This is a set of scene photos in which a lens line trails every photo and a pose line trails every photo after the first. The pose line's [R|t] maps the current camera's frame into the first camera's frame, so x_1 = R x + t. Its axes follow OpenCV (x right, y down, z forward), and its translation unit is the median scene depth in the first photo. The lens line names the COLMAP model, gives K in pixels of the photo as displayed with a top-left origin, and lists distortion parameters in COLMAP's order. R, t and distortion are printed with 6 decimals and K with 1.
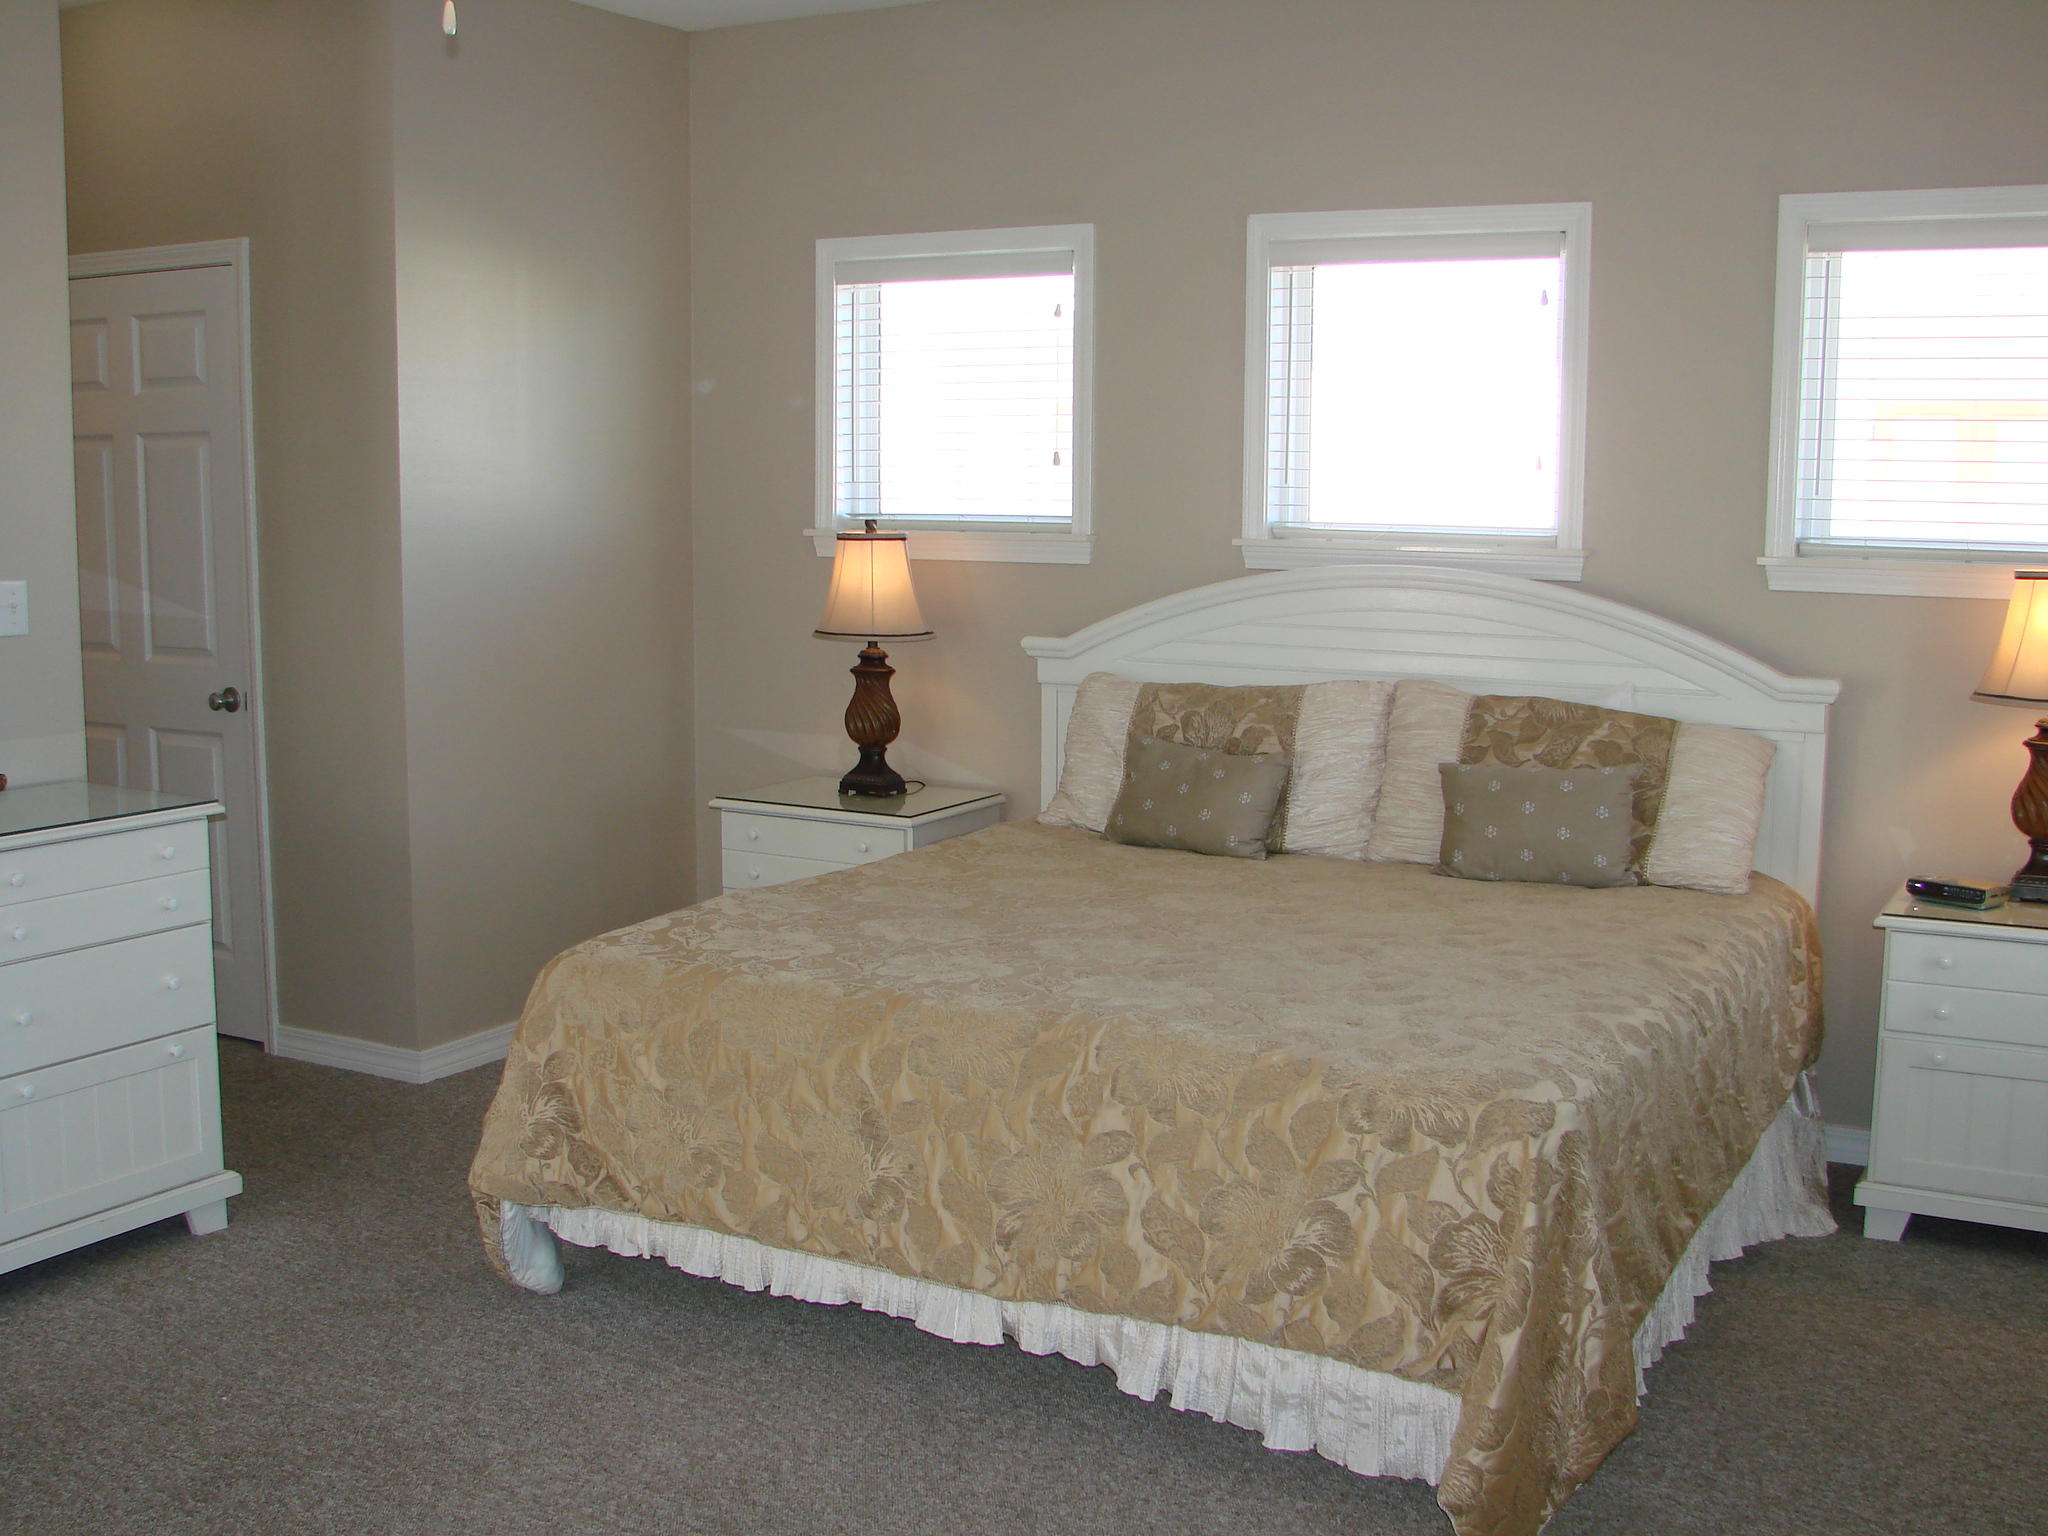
lens RADIAL K [[2202.5, 0, 1035.0], [0, 2202.5, 760.7], [0, 0, 1]] dist [-0.214023, 0.268855]
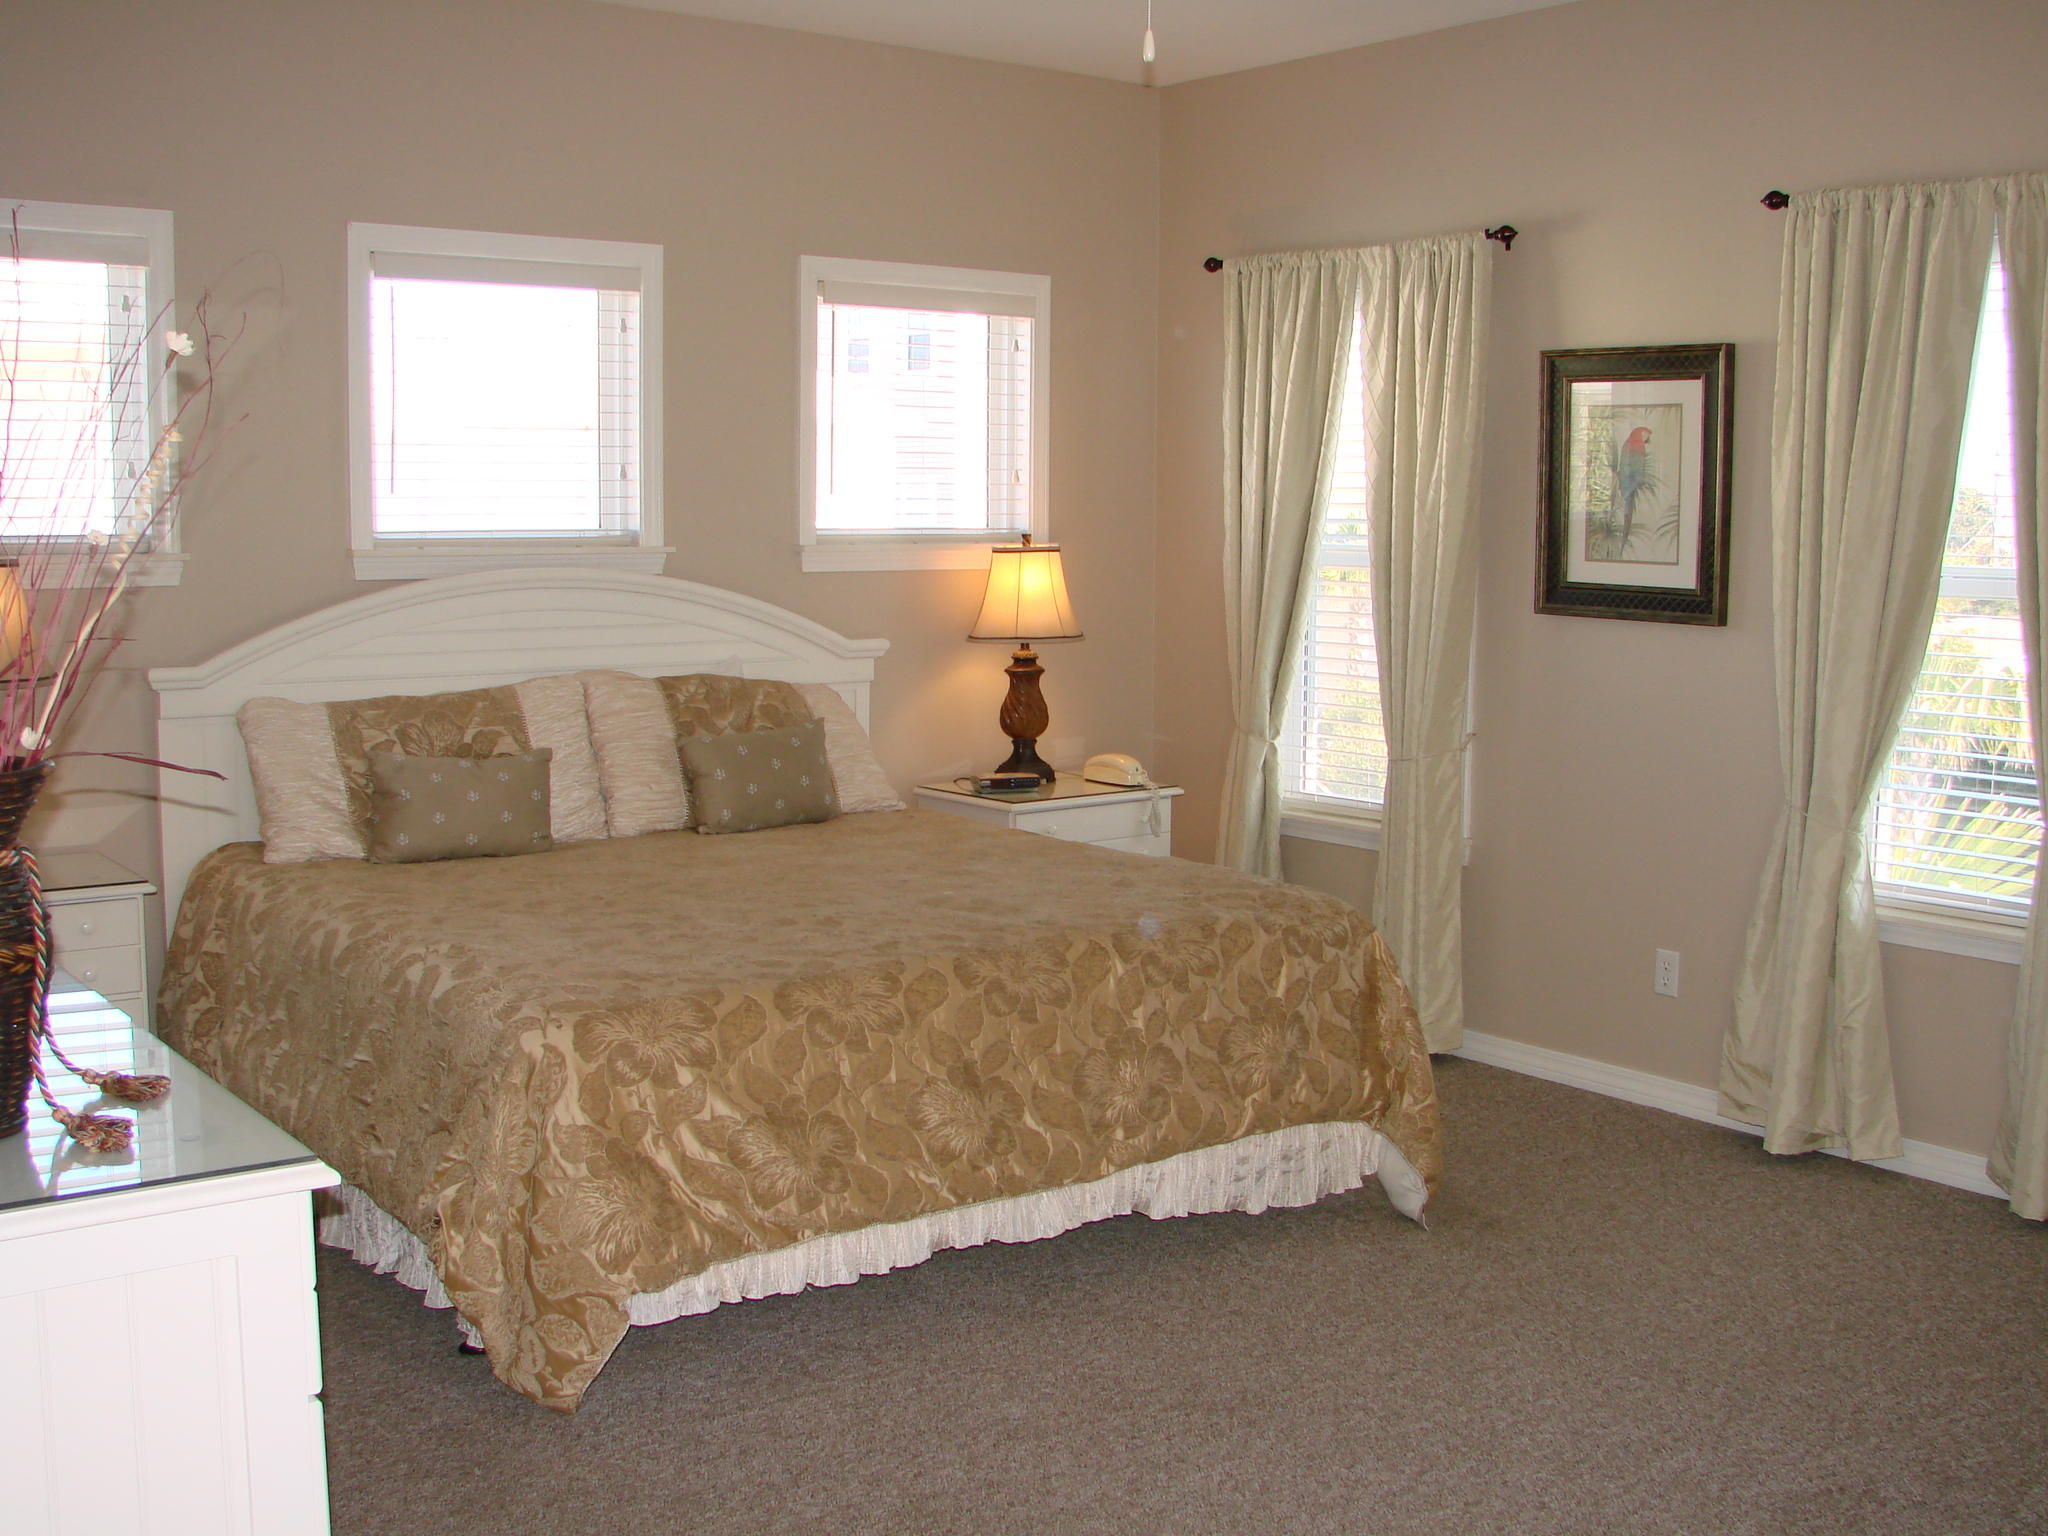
lens RADIAL K [[2202.5, 0, 1035.0], [0, 2202.5, 760.7], [0, 0, 1]] dist [-0.214023, 0.268855]
pose [[0.369185, -0.116152, 0.922069, -0.821510], [0.104674, 0.991043, 0.082930, -0.064481], [-0.923442, 0.065900, 0.378037, 0.411822]]
